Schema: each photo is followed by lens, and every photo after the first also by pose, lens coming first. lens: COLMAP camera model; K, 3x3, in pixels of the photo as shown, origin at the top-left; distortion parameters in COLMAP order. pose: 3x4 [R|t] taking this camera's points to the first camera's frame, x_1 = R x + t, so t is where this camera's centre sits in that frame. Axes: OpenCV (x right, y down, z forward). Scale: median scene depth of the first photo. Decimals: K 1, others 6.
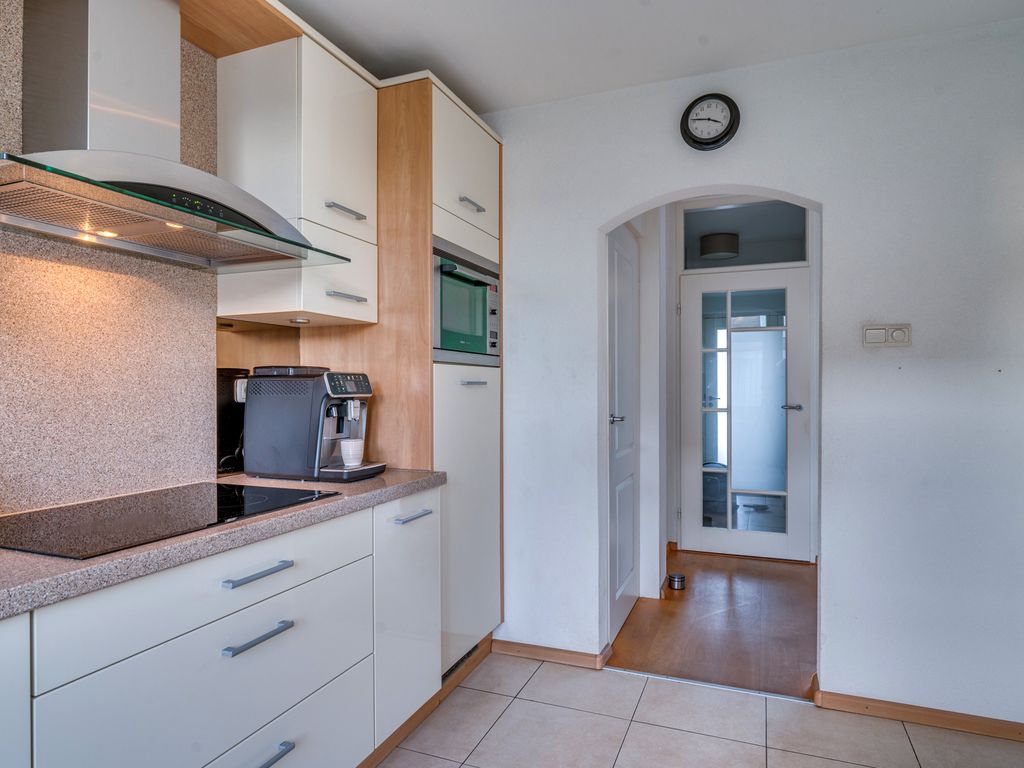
lens RADIAL K [[615.0, 0, 513.6], [0, 615.0, 384.6], [0, 0, 1]] dist [-0.007226, 0.003869]
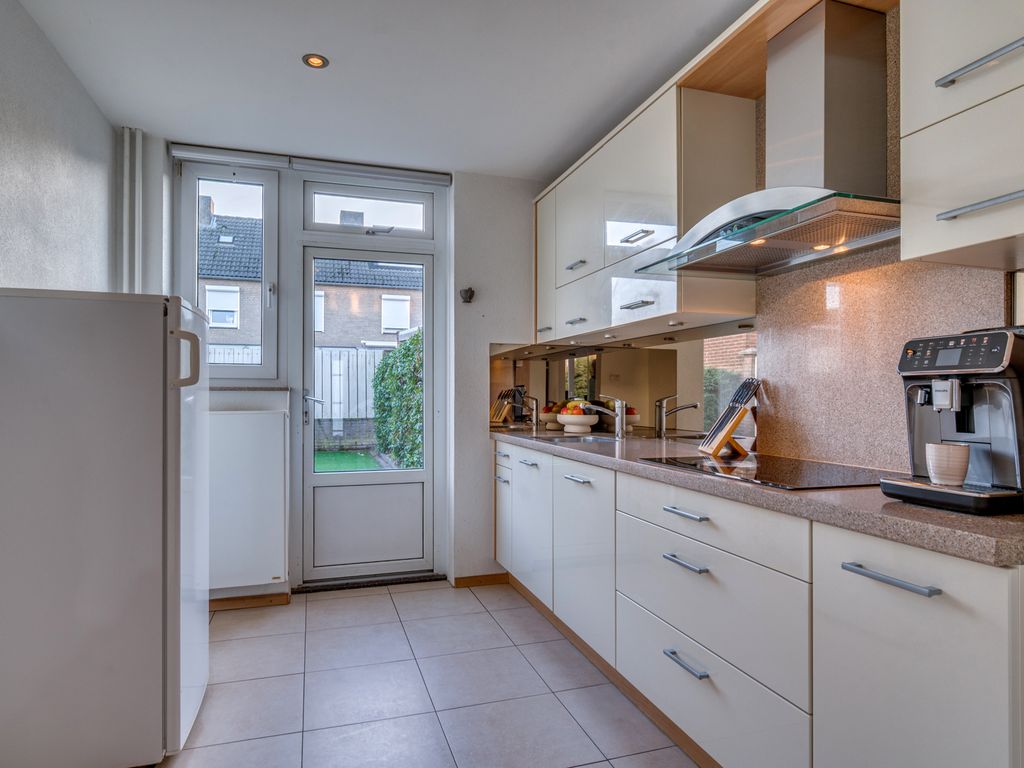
lens RADIAL K [[615.0, 0, 526.8], [0, 615.0, 393.5], [0, 0, 1]] dist [-0.007226, 0.003869]
pose [[-0.750043, -0.003335, -0.661381, 0.555743], [-0.002371, 0.999994, -0.002354, 0.050496], [0.661385, -0.000197, -0.750047, 1.424185]]
